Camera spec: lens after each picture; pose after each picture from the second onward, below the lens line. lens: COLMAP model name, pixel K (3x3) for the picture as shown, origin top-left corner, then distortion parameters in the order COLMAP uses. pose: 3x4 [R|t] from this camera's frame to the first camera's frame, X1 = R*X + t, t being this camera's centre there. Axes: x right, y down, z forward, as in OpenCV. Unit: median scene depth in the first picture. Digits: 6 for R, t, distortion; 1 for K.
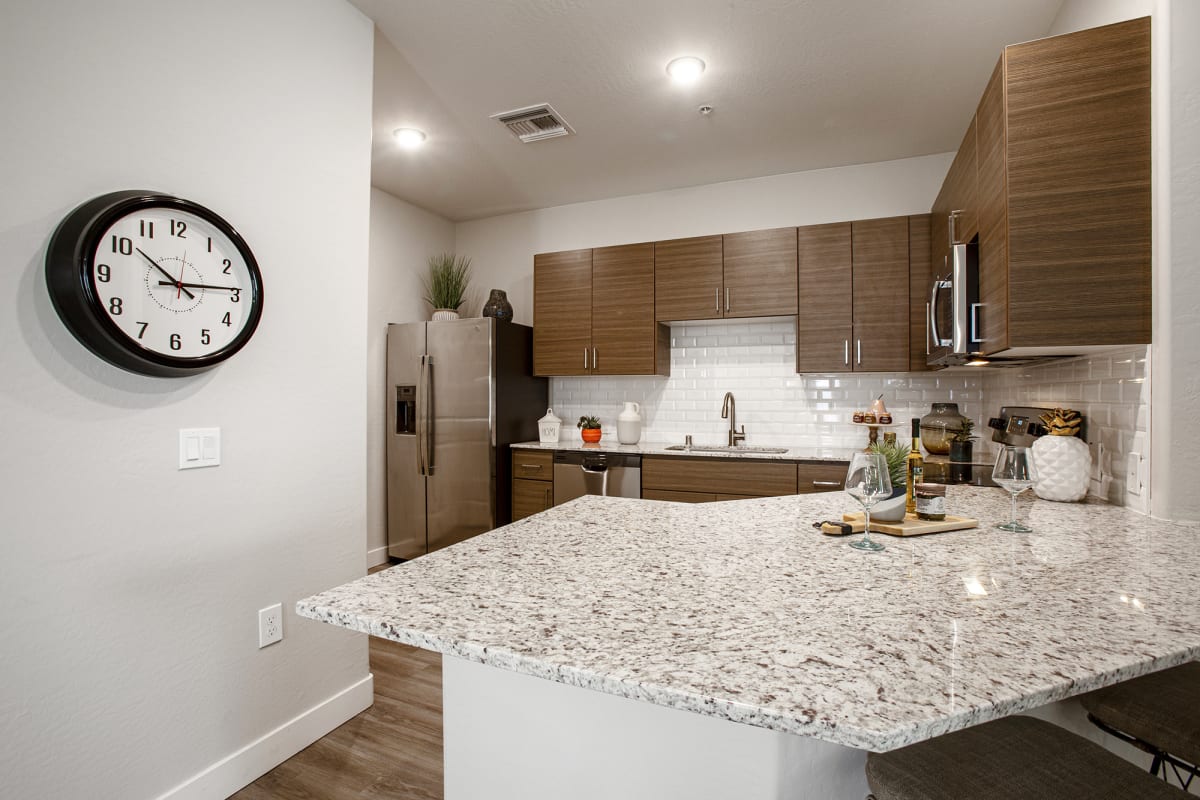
lens RADIAL K [[558.9, 0, 600.0], [0, 558.9, 400.0], [0, 0, 1]] dist [-0.077788, 0.034318]
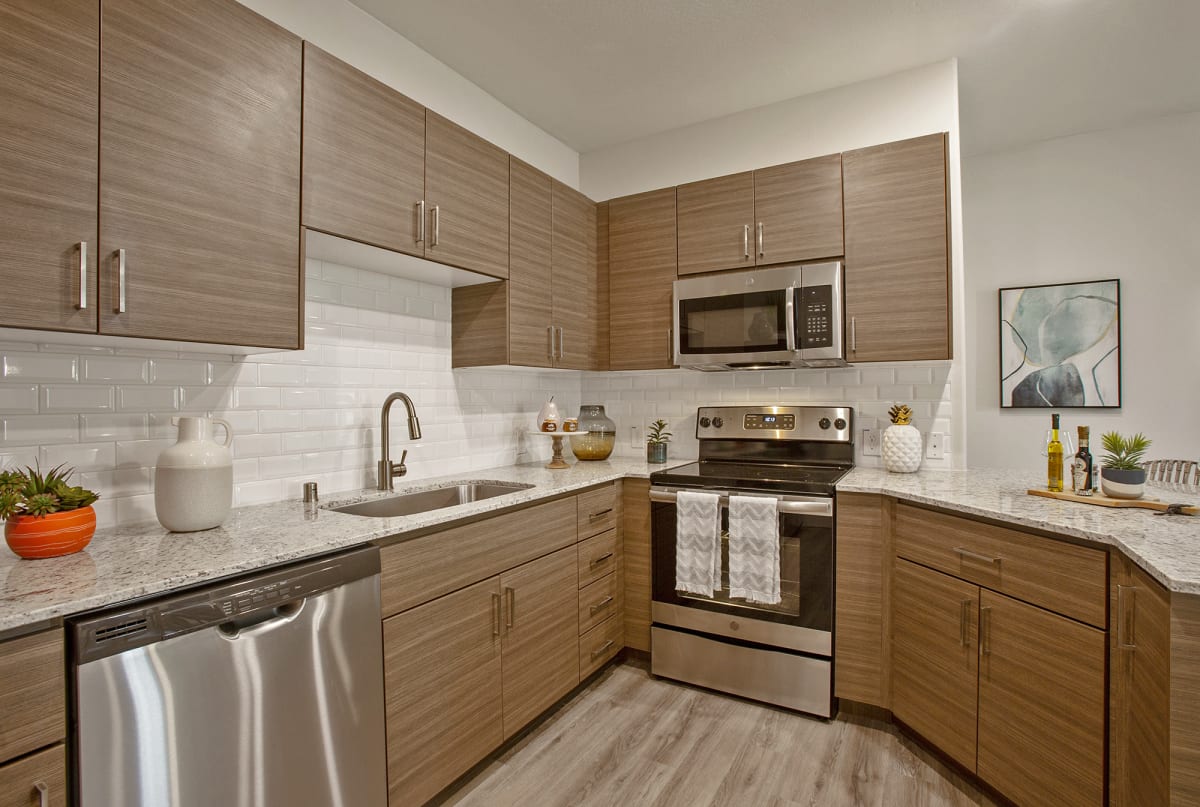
lens RADIAL K [[573.9, 0, 600.0], [0, 573.9, 403.5], [0, 0, 1]] dist [-0.076400, 0.039064]
pose [[0.117440, -0.010855, 0.993021, -0.321775], [0.011856, 0.999884, 0.009528, -0.006226], [-0.993009, 0.010655, 0.117555, 0.778423]]
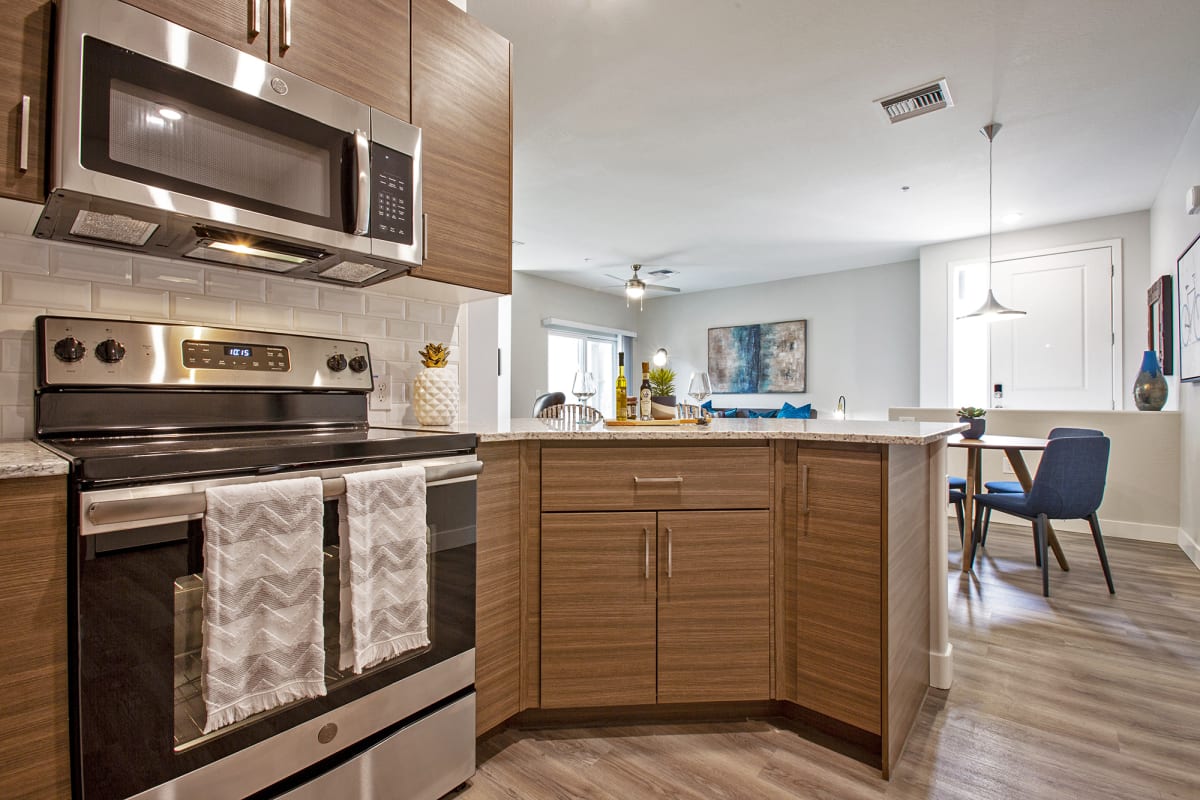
lens RADIAL K [[532.8, 0, 602.6], [0, 532.8, 398.9], [0, 0, 1]] dist [0.000524, 0.014869]
pose [[-0.961714, -0.005834, 0.273993, 0.104311], [-0.004804, 0.999979, 0.004430, 0.059843], [-0.274013, 0.002944, -0.961721, 0.964735]]
